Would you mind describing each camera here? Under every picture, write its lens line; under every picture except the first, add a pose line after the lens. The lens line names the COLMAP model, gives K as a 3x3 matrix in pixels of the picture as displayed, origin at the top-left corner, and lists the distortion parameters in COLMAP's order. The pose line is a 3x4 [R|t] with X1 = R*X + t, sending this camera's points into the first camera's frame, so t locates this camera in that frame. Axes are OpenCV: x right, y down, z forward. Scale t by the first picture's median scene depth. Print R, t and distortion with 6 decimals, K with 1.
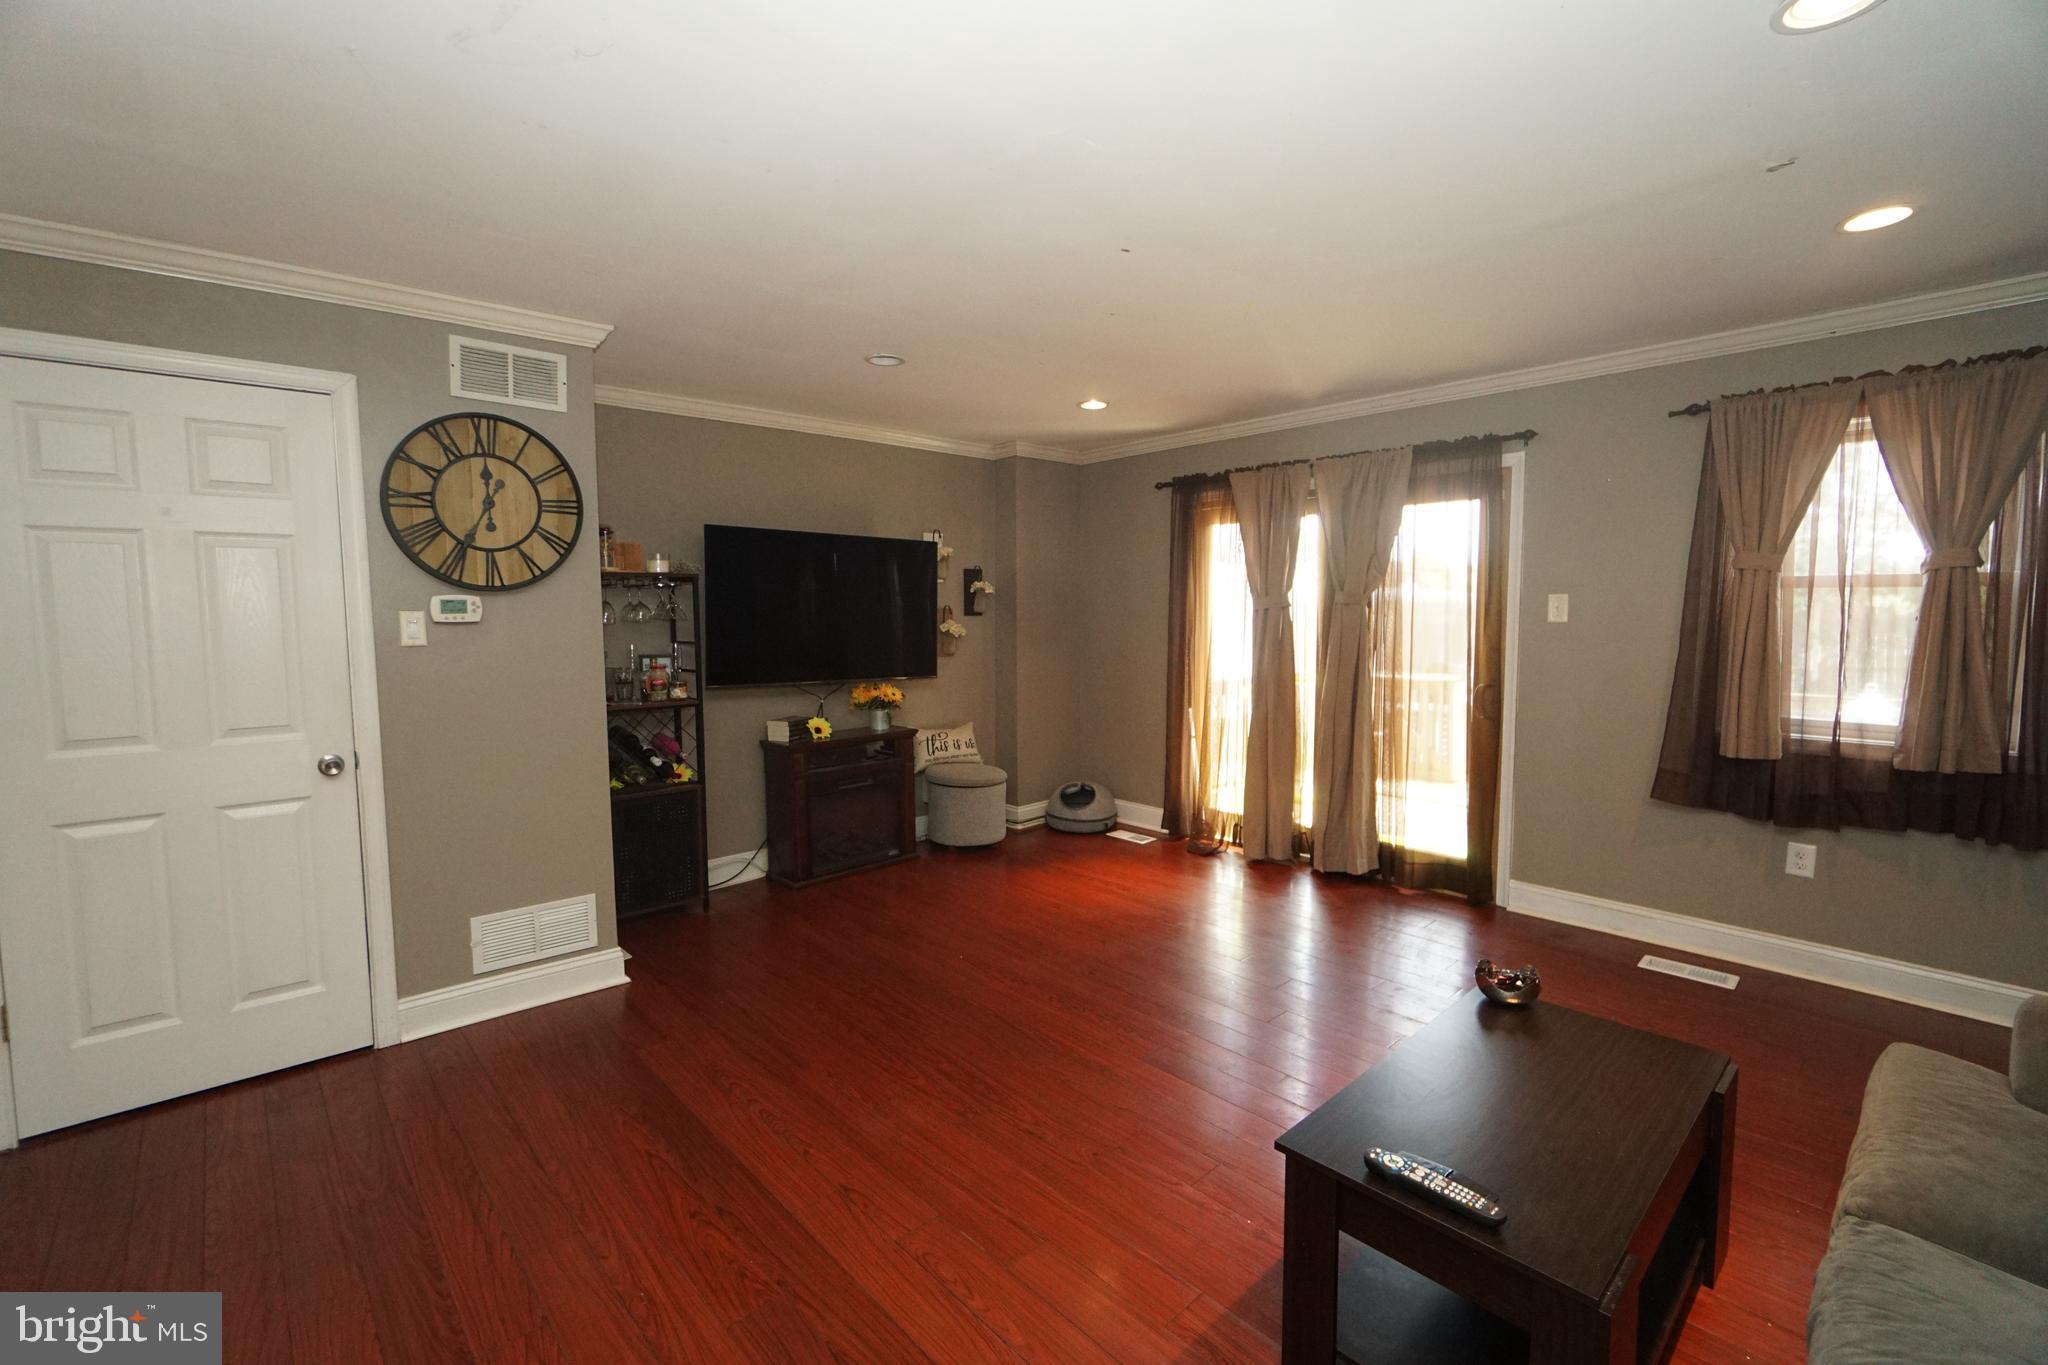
lens RADIAL K [[880.3, 0, 1023.0], [0, 880.3, 676.8], [0, 0, 1]] dist [-0.012500, 0.006376]
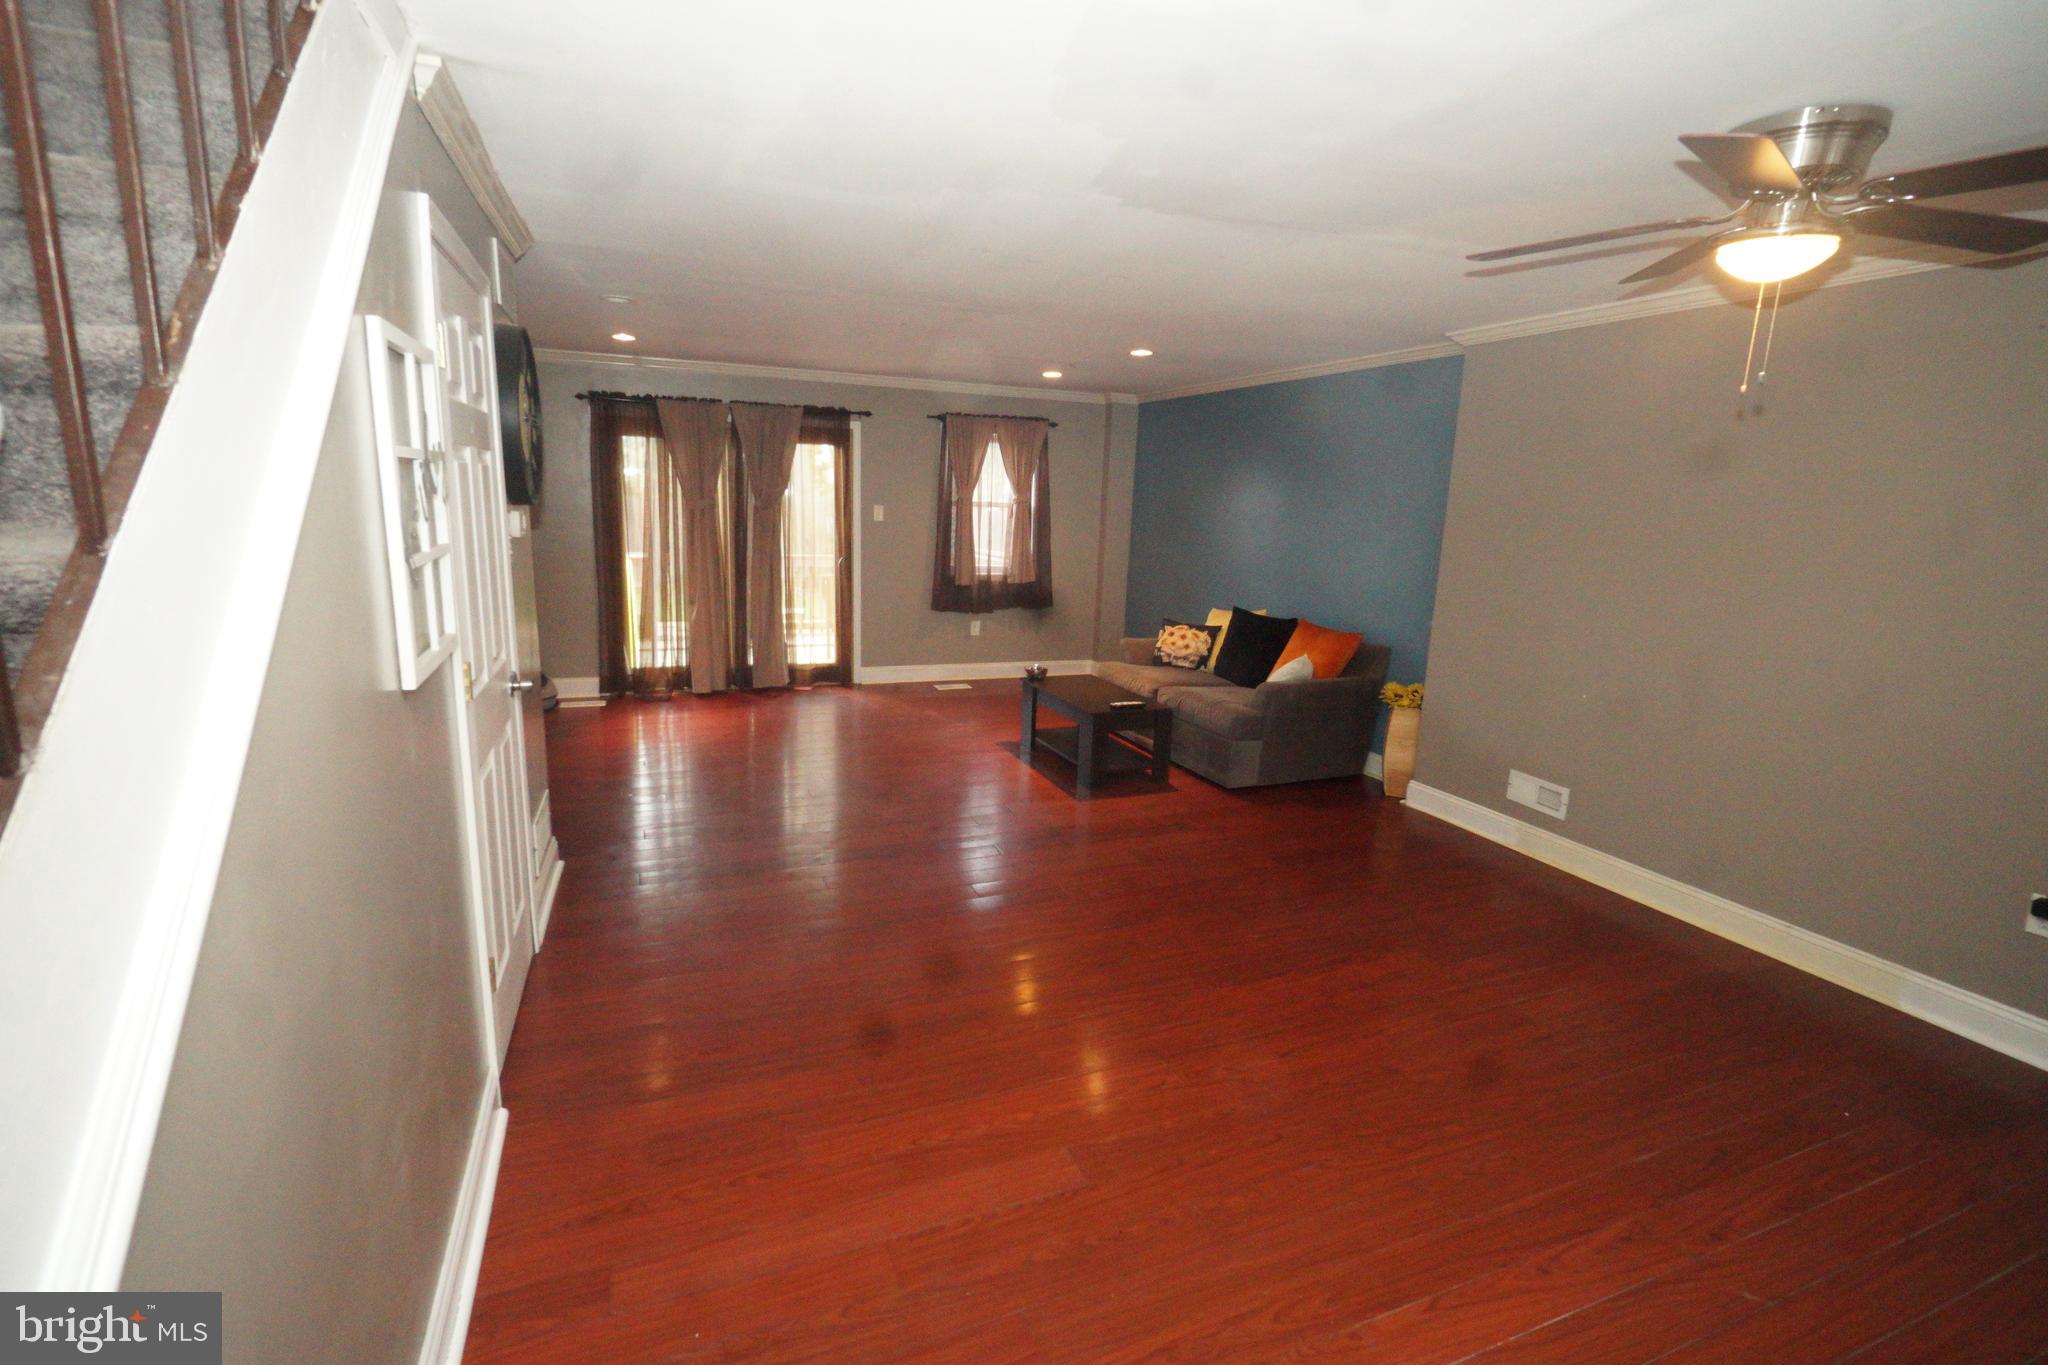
lens RADIAL K [[880.3, 0, 1017.2], [0, 880.3, 680.5], [0, 0, 1]] dist [-0.012500, 0.006376]
pose [[0.346332, -0.181444, 0.920398, -1.032231], [0.032124, 0.982836, 0.181665, -0.059954], [-0.937562, -0.033349, 0.346216, 0.087854]]
